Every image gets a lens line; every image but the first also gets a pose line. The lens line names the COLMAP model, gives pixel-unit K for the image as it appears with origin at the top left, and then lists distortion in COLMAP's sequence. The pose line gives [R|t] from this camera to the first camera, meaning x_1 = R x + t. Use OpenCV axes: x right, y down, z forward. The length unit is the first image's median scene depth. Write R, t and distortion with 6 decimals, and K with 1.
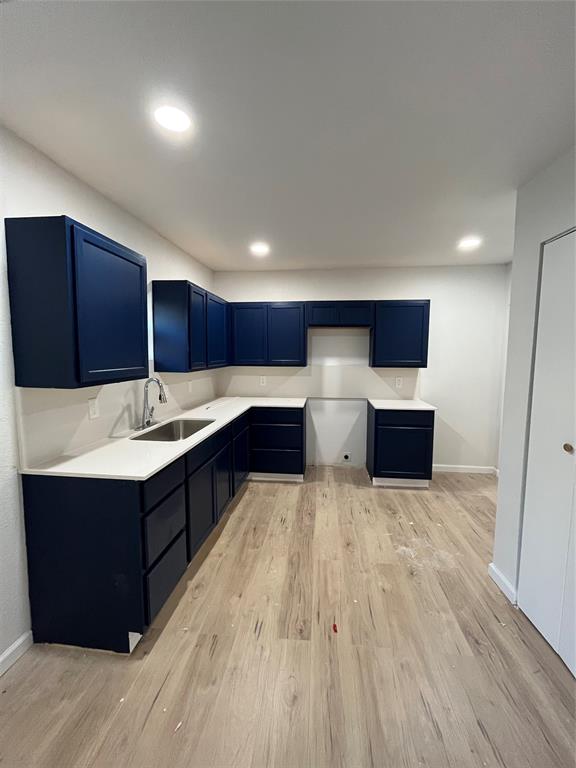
lens RADIAL K [[309.3, 0, 290.1], [0, 309.3, 380.2], [0, 0, 1]] dist [0.002340, 0.000153]
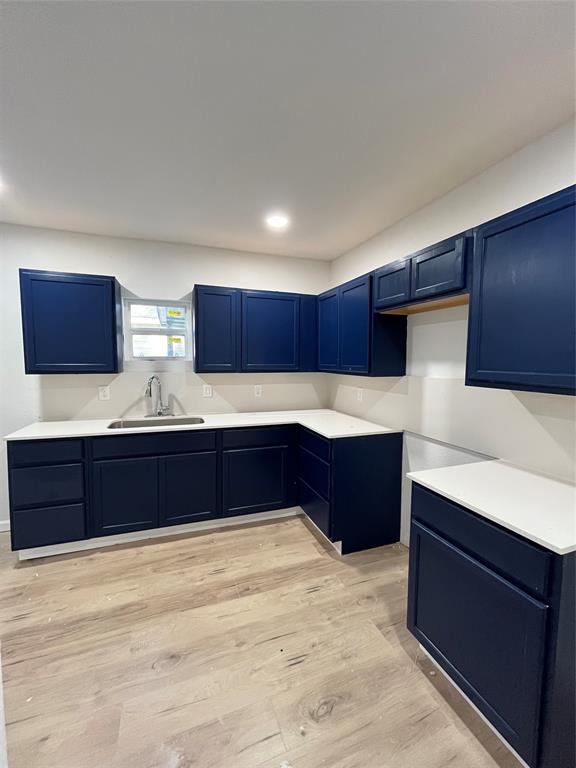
lens RADIAL K [[312.3, 0, 290.4], [0, 312.3, 380.9], [0, 0, 1]] dist [-0.000574, 0.000404]
pose [[0.455779, 0.061792, -0.887945, 0.719392], [-0.085546, 0.996010, 0.025402, -0.051295], [0.885972, 0.064382, 0.459247, 0.777276]]
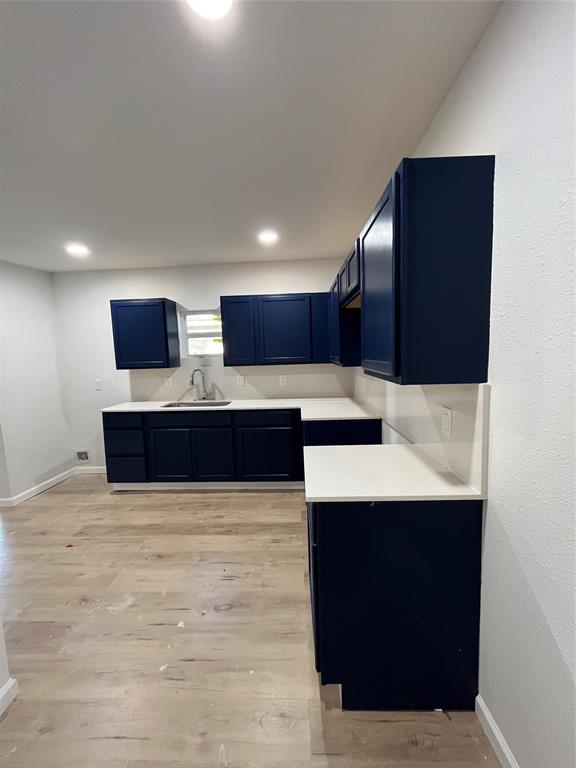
lens RADIAL K [[312.3, 0, 290.4], [0, 312.3, 380.9], [0, 0, 1]] dist [-0.000574, 0.000404]
pose [[0.087965, 0.082389, -0.992711, 0.977117], [-0.056459, 0.995384, 0.077608, -0.079906], [0.994522, 0.049221, 0.092210, 1.122906]]
